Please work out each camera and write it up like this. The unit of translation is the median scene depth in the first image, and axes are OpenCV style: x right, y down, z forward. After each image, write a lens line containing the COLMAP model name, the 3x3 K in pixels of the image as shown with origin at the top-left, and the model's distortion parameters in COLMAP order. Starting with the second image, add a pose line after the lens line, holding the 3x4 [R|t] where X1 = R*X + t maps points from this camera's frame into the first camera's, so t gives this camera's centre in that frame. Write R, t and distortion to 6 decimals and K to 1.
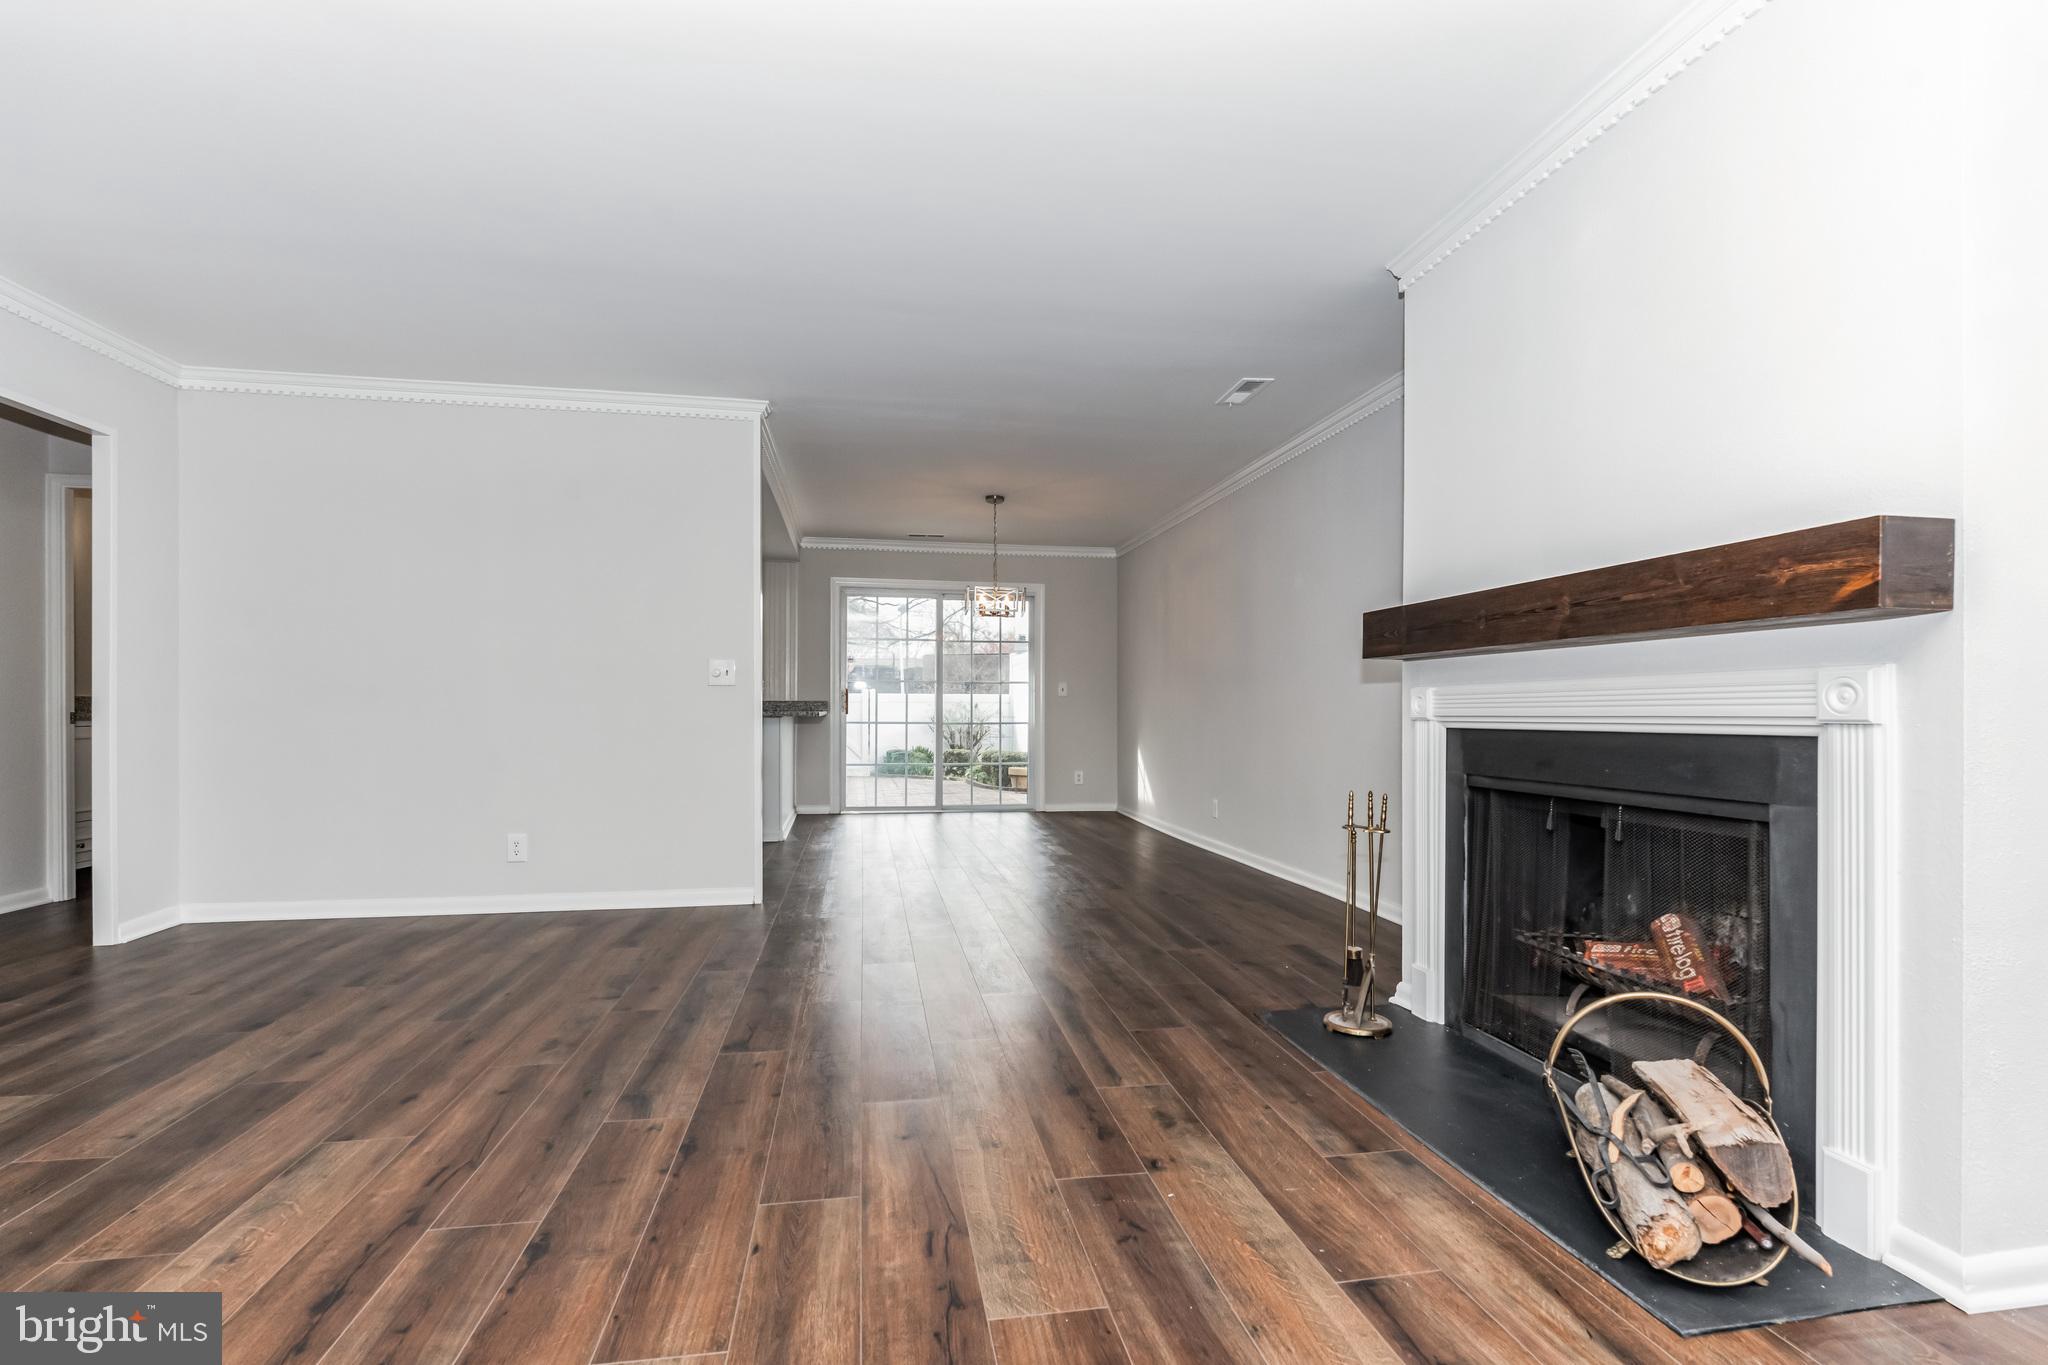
lens RADIAL K [[927.2, 0, 1016.9], [0, 927.2, 704.6], [0, 0, 1]] dist [-0.000172, 0.000348]
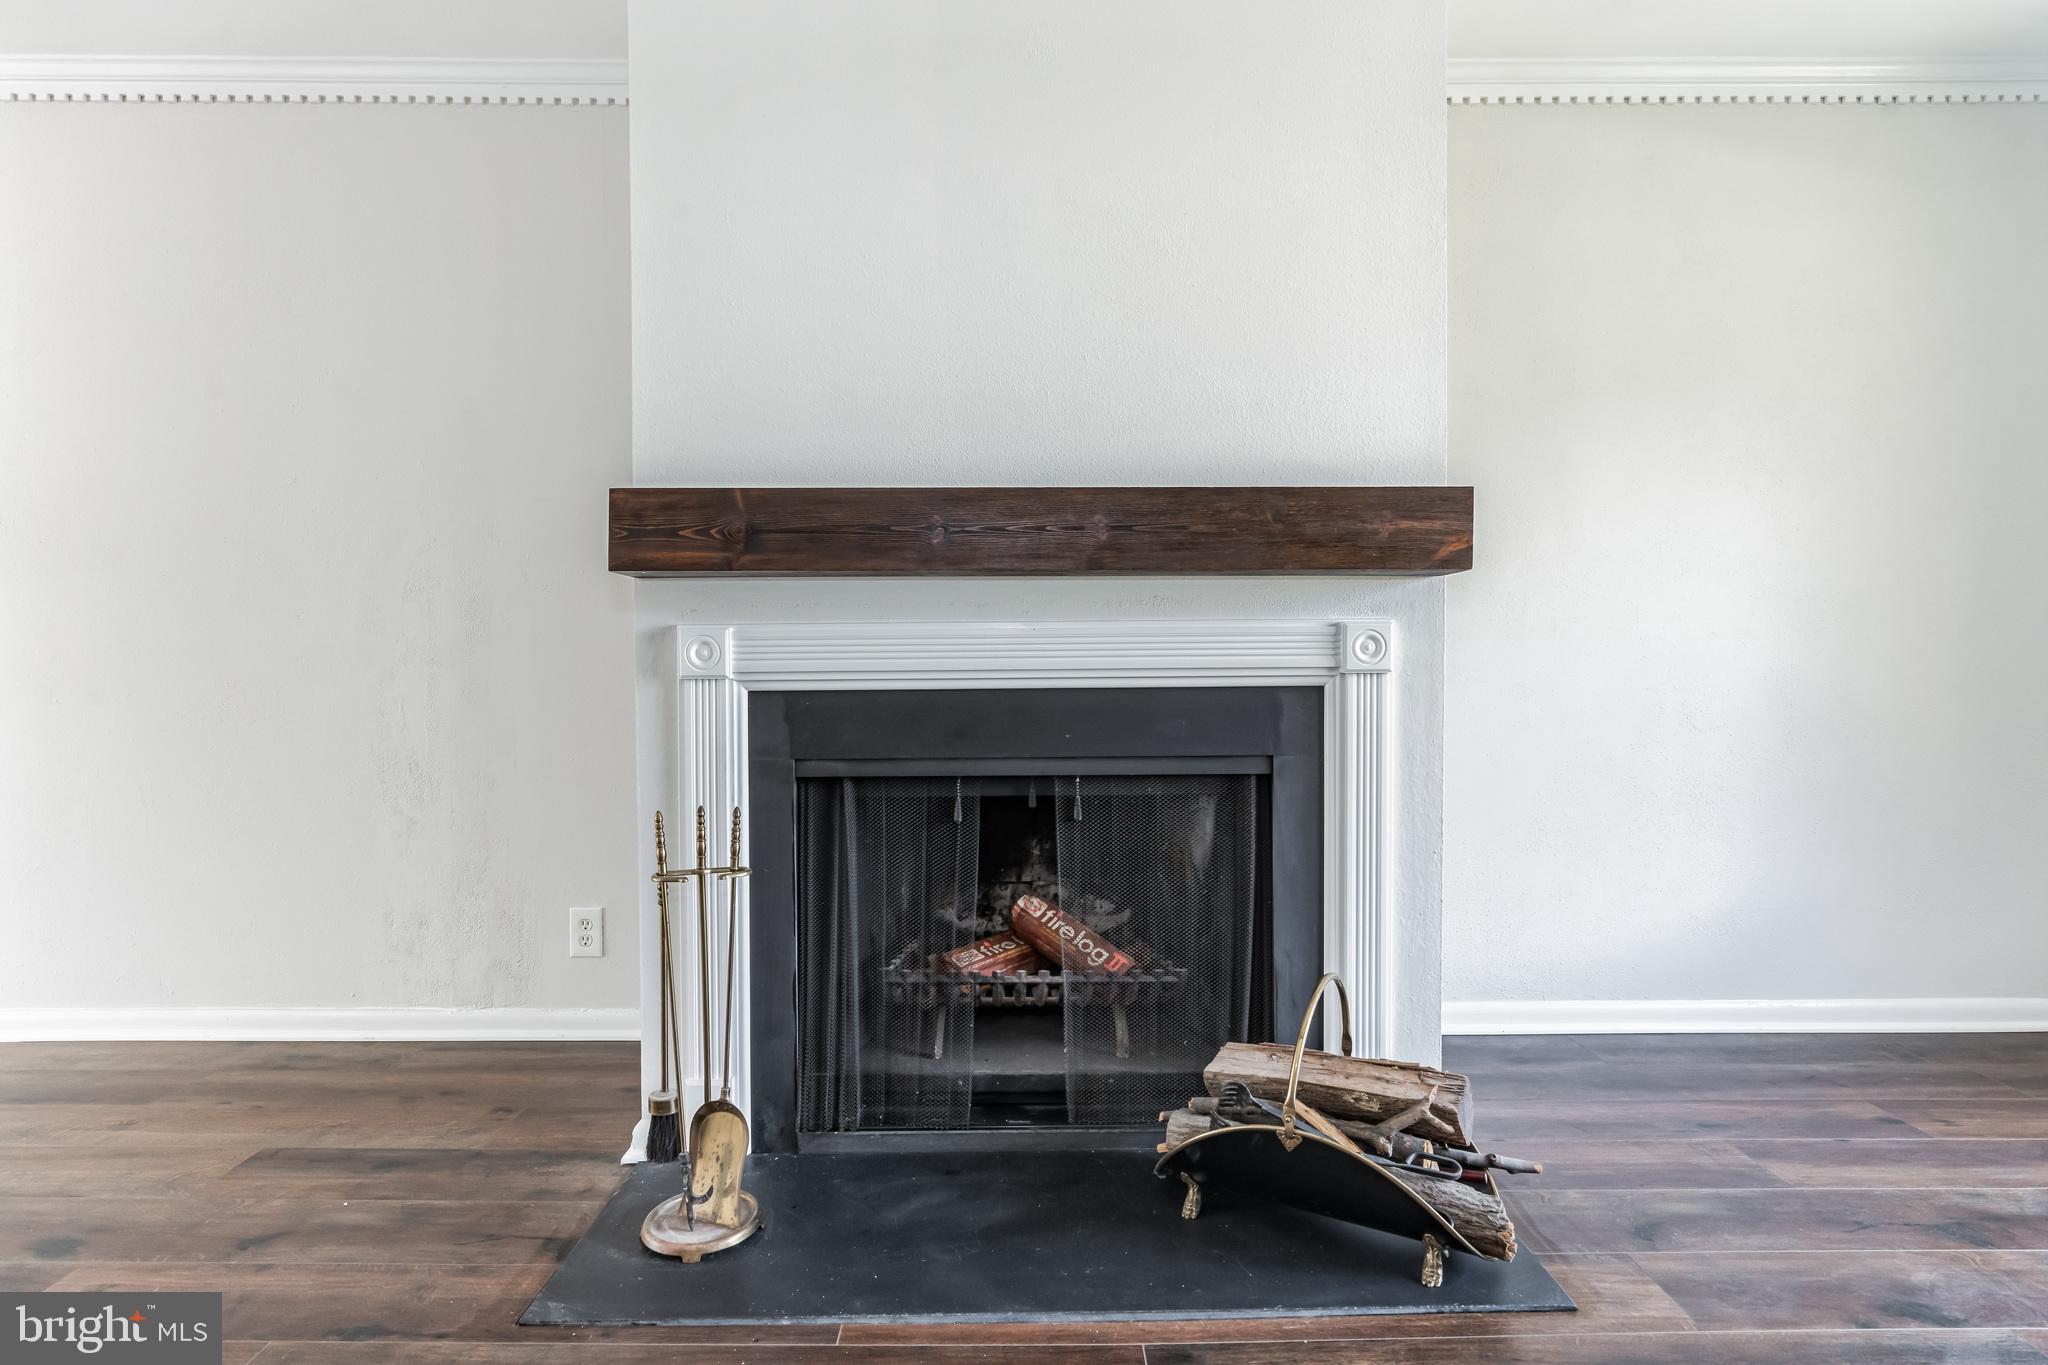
lens RADIAL K [[1045.5, 0, 1022.0], [0, 1045.5, 687.6], [0, 0, 1]] dist [0.002856, -0.000359]
pose [[0.162422, -0.023810, 0.986434, -0.279843], [-0.002210, 0.999698, 0.024494, 0.006130], [-0.986719, -0.006158, 0.162320, 0.901053]]
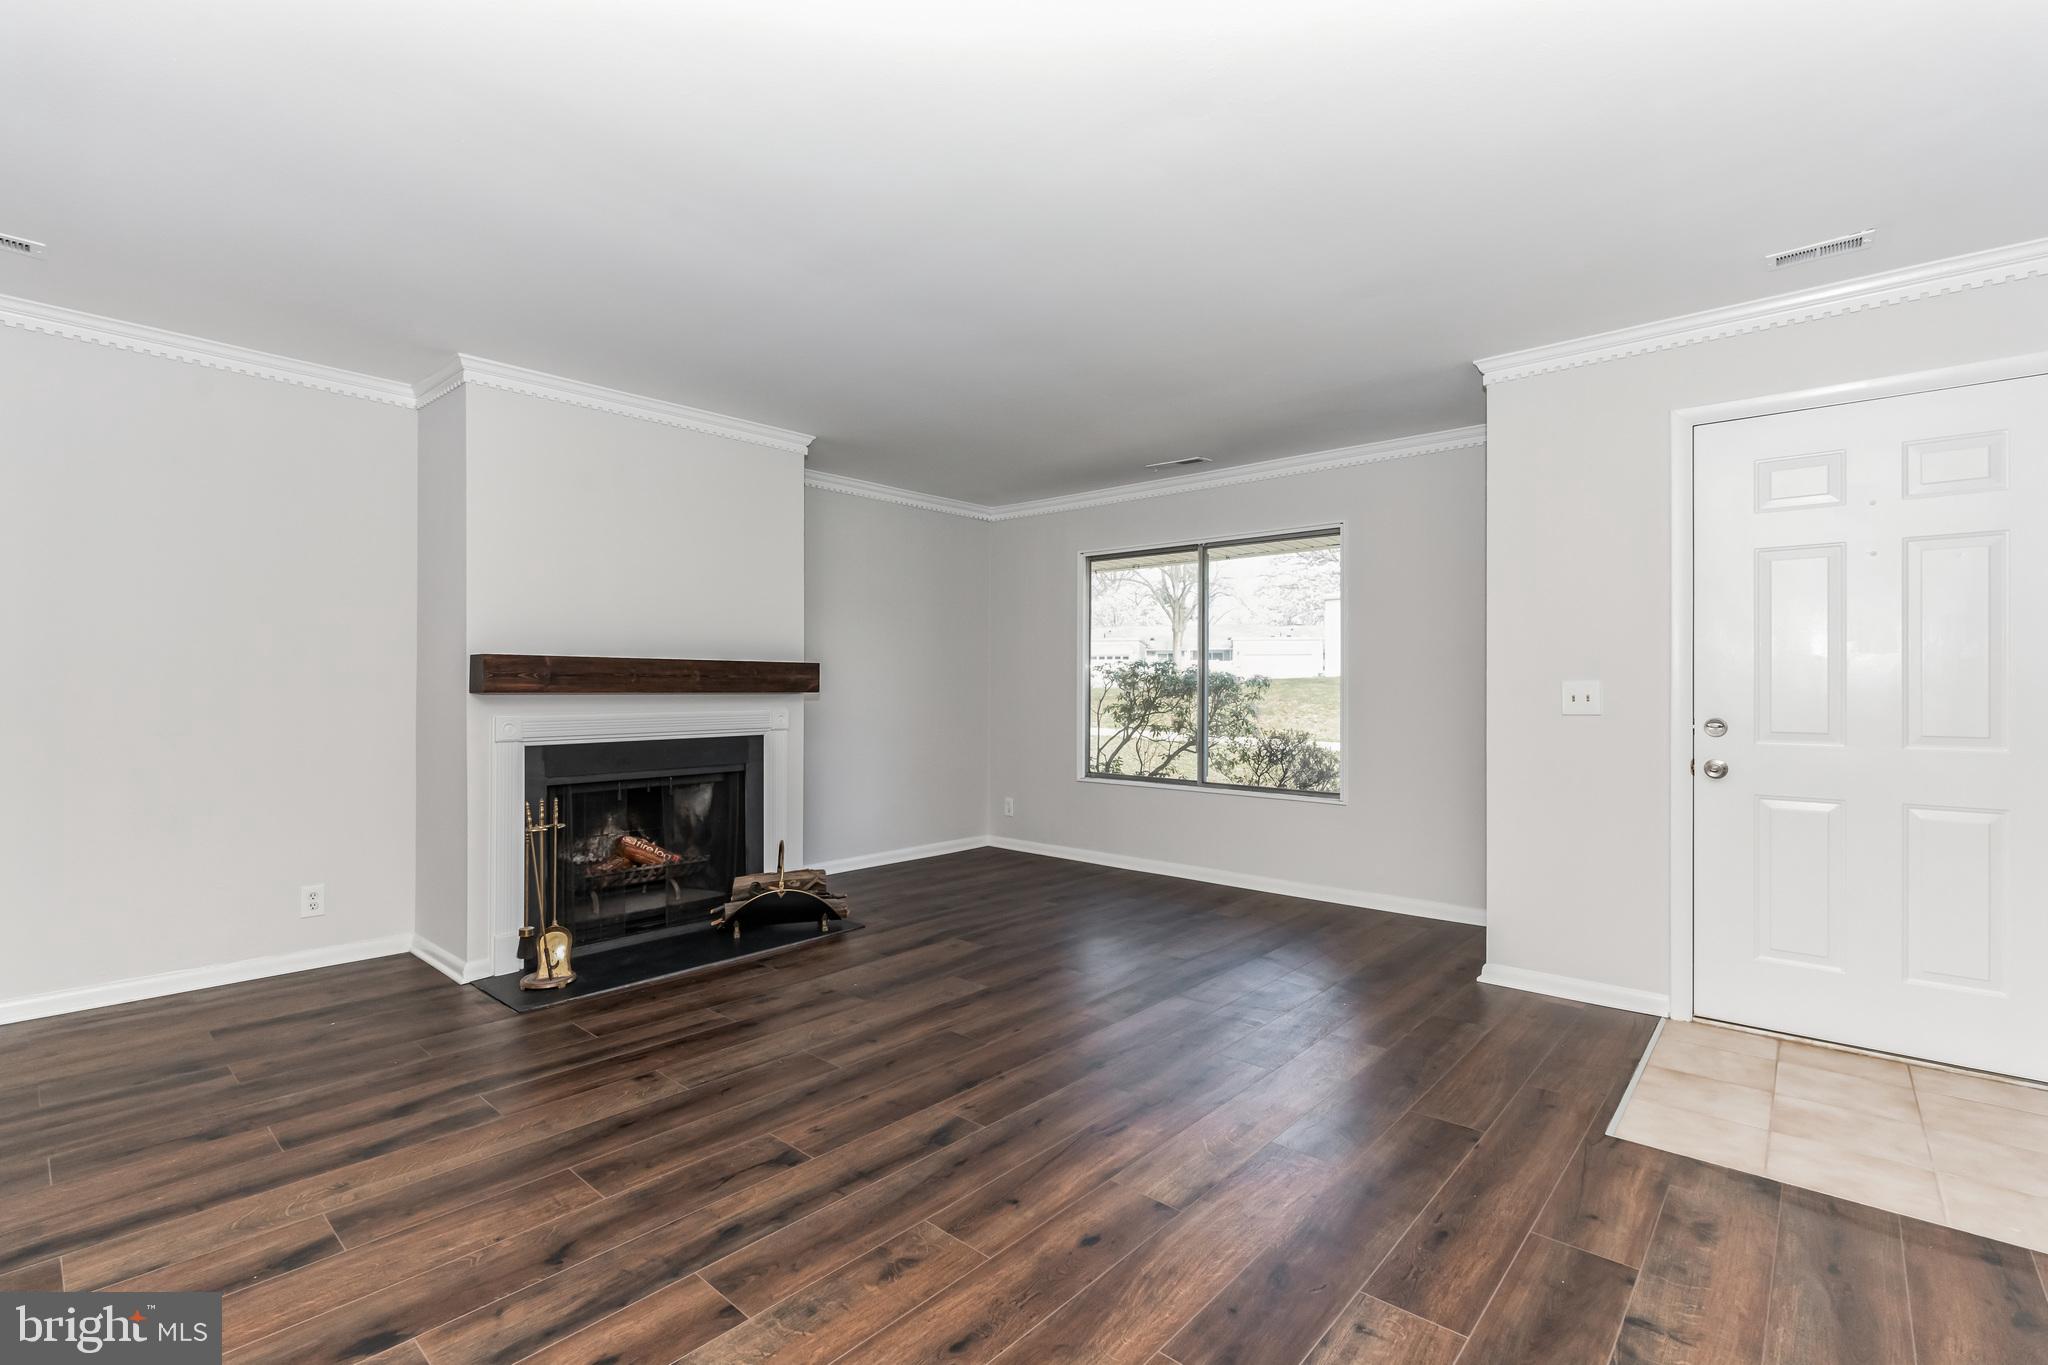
lens RADIAL K [[927.2, 0, 1014.5], [0, 927.2, 682.6], [0, 0, 1]] dist [-0.000172, 0.000348]
pose [[-0.620696, 0.002548, 0.784047, -1.330636], [-0.007114, 0.999935, -0.008882, -0.077815], [-0.784019, -0.011091, -0.620638, 1.651916]]
